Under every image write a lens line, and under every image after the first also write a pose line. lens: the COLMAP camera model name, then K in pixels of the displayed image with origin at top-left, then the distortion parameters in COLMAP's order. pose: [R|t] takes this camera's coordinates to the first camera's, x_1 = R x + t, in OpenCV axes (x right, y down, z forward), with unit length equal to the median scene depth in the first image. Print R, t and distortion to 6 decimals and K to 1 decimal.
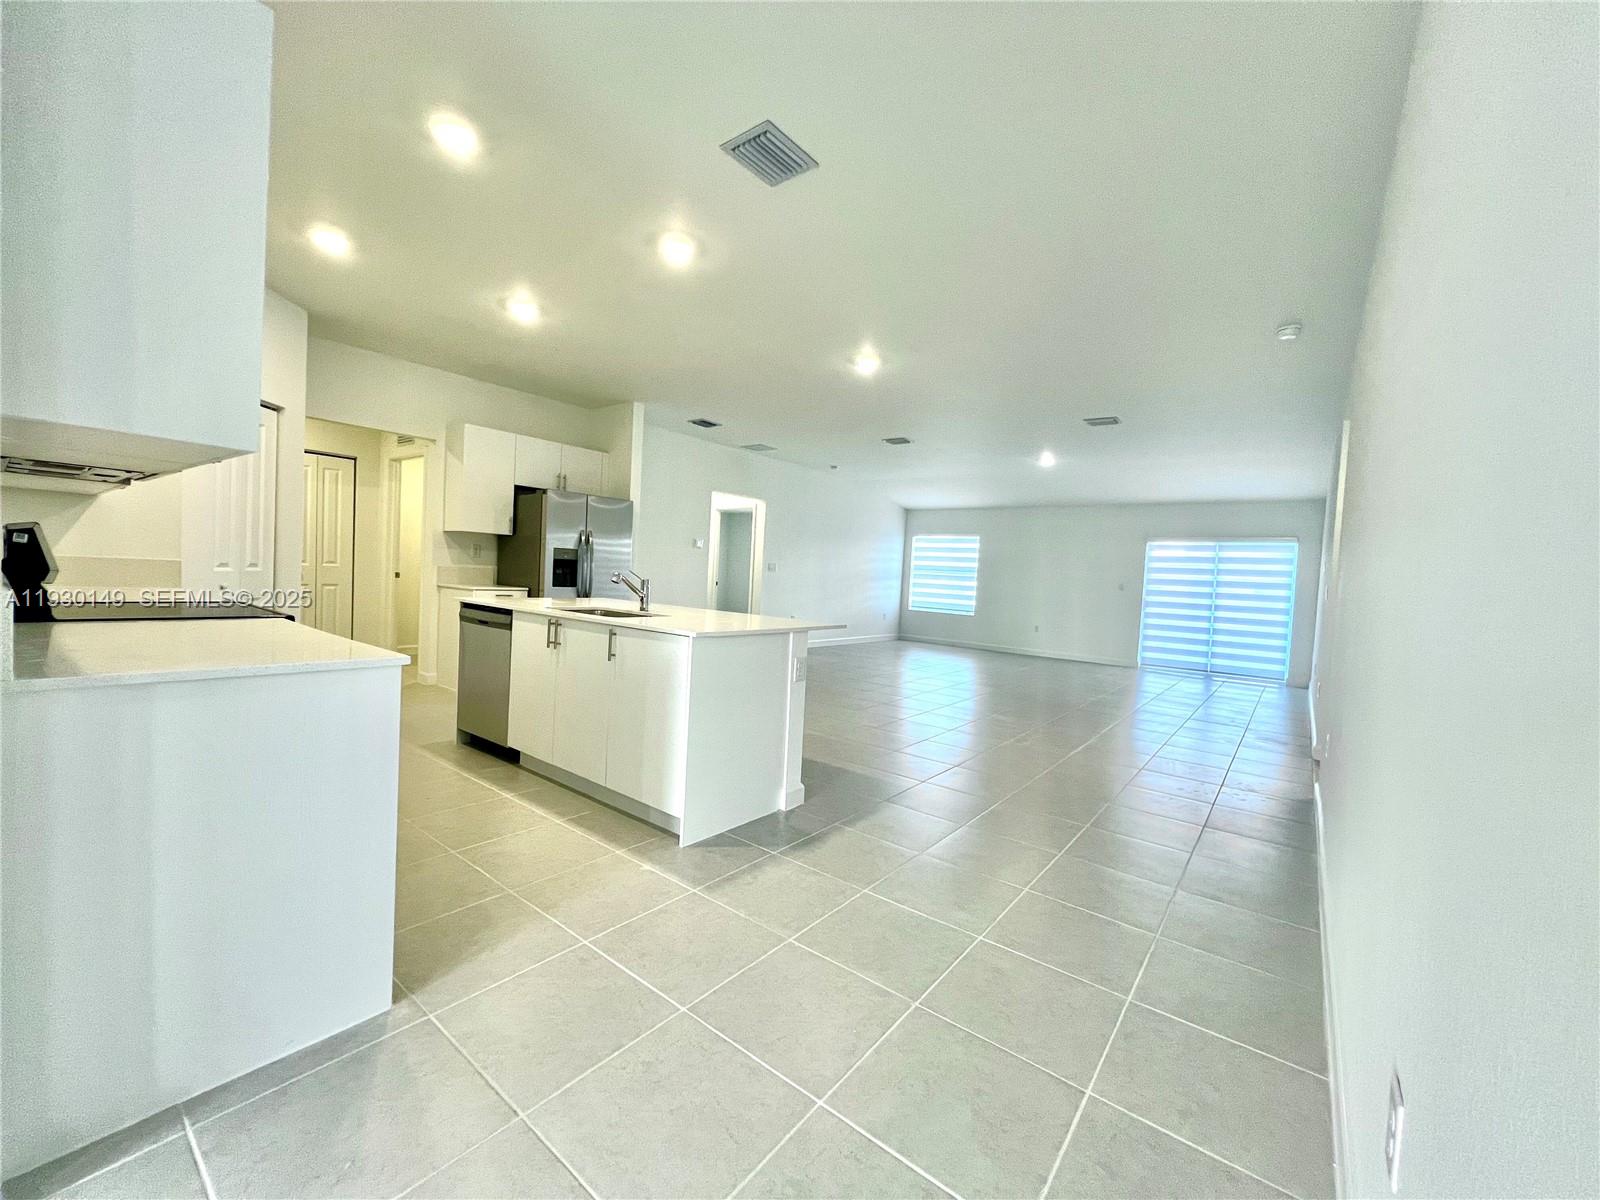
lens RADIAL K [[647.9, 0, 802.1], [0, 647.9, 595.9], [0, 0, 1]] dist [0.005824, 0.000535]
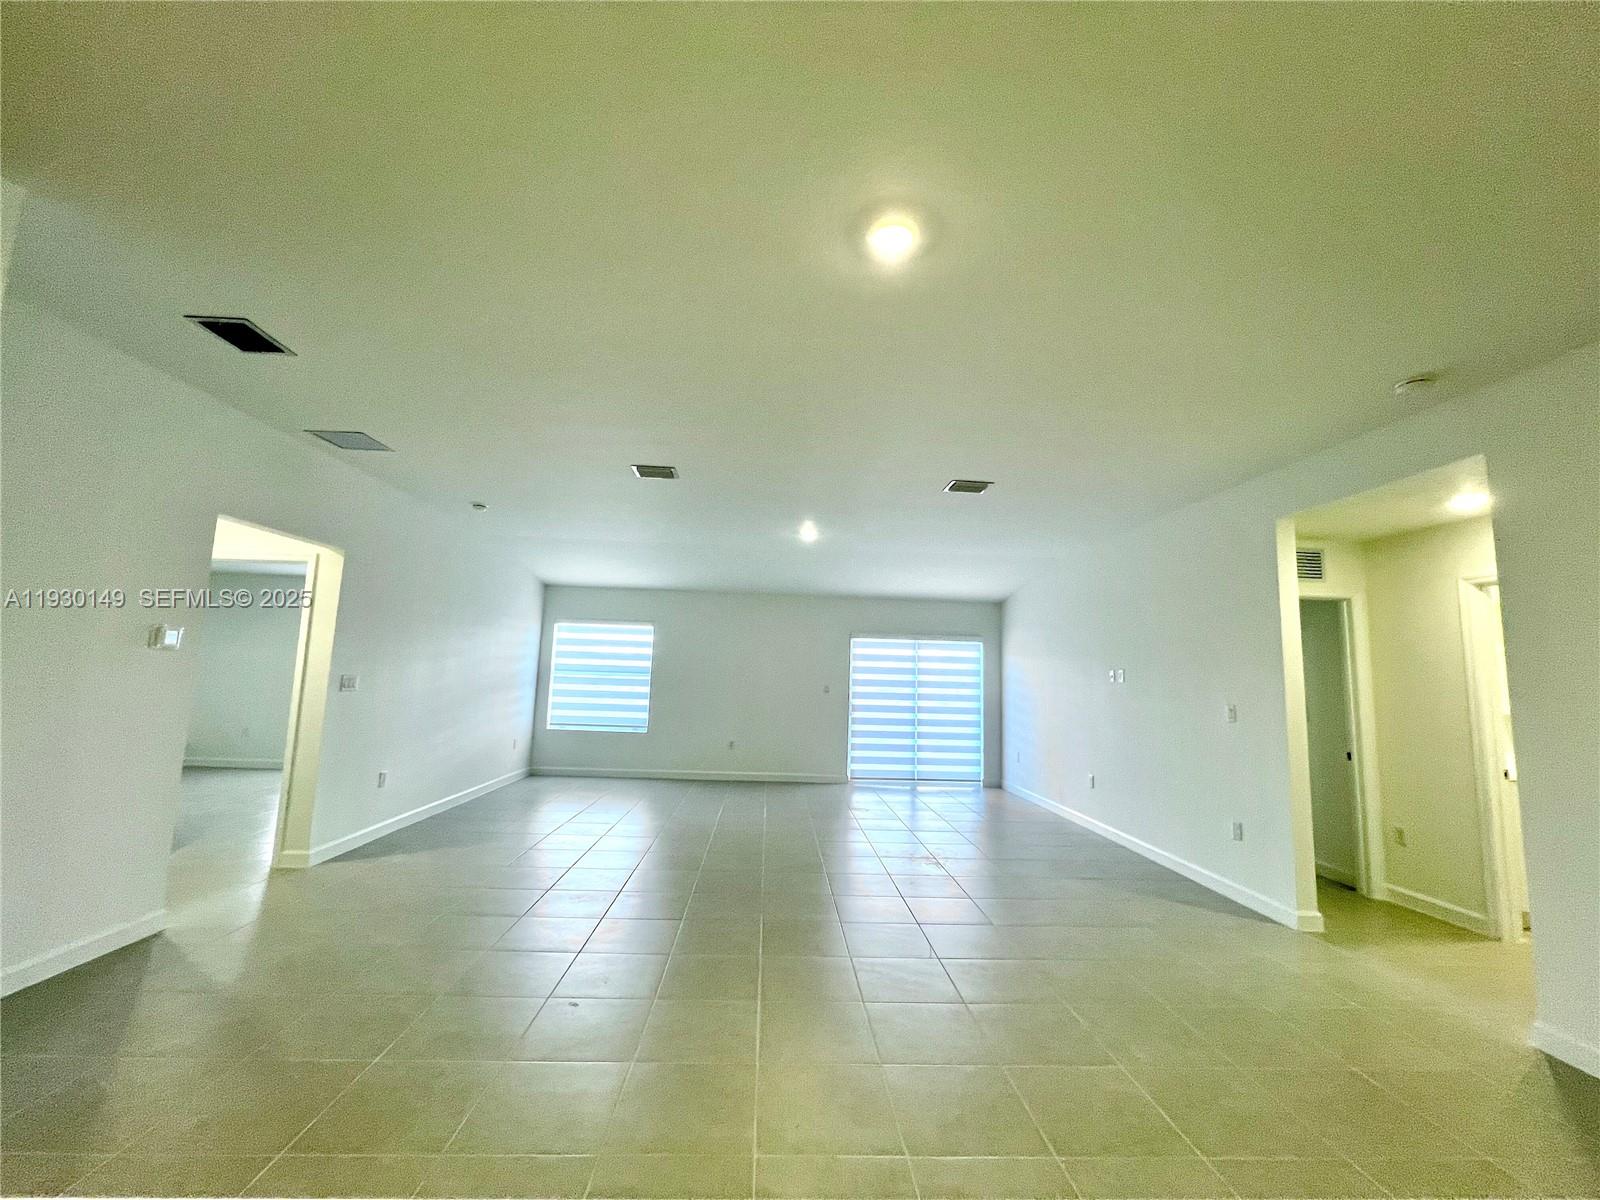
lens RADIAL K [[647.9, 0, 800.8], [0, 647.9, 596.5], [0, 0, 1]] dist [0.005824, 0.000535]
pose [[0.761209, 0.051813, 0.646433, -0.101540], [0.030281, 0.992876, -0.115239, -0.038935], [-0.647799, 0.107295, 0.754218, 0.362573]]
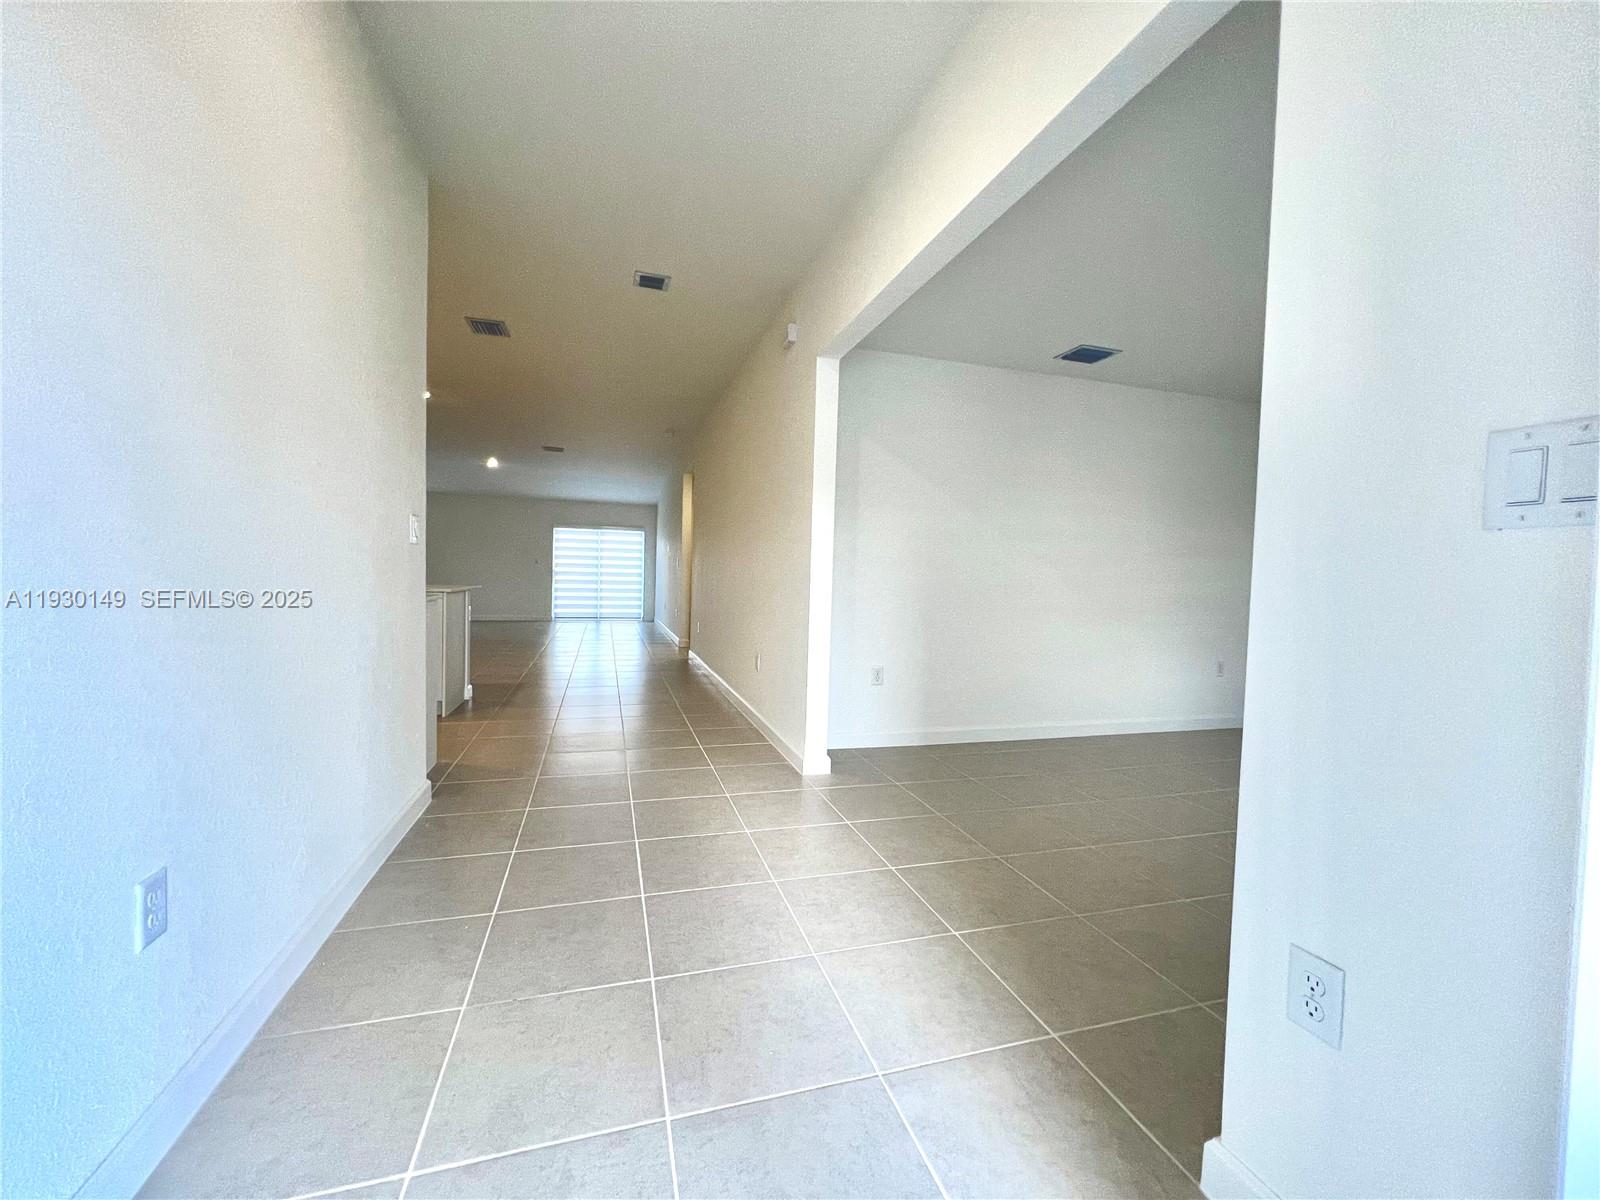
lens RADIAL K [[647.9, 0, 814.0], [0, 647.9, 590.9], [0, 0, 1]] dist [0.005824, 0.000535]
pose [[0.568100, -0.054083, 0.821180, -0.279273], [0.031316, 0.998536, 0.044099, 0.006094], [-0.822363, 0.000664, 0.568962, -0.219460]]
